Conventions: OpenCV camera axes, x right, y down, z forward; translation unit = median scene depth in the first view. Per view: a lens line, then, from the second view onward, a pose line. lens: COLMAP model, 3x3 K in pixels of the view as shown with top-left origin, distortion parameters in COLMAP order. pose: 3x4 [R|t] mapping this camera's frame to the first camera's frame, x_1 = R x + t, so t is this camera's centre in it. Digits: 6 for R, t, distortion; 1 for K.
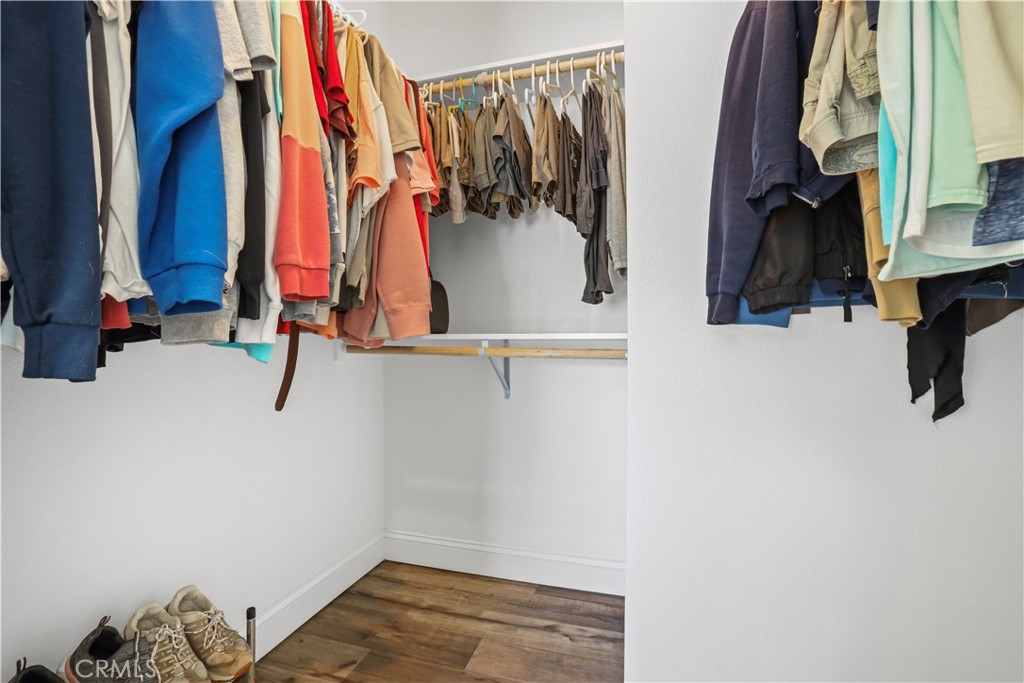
lens RADIAL K [[466.7, 0, 511.2], [0, 466.7, 326.9], [0, 0, 1]] dist [-0.056101, 0.021444]
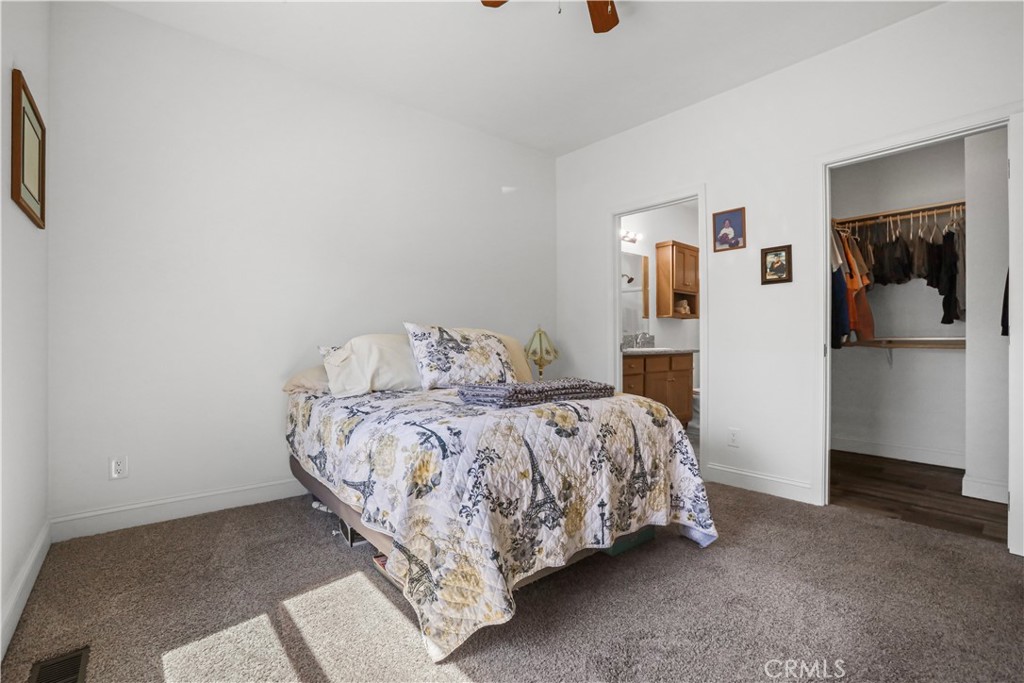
lens RADIAL K [[478.3, 0, 512.0], [0, 478.3, 341.5], [0, 0, 1]] dist [-0.003339, -0.000591]
pose [[0.855143, -0.001784, -0.518389, -0.407116], [0.013183, 0.999745, 0.018307, -0.034951], [0.518224, -0.022489, 0.854949, -1.949602]]
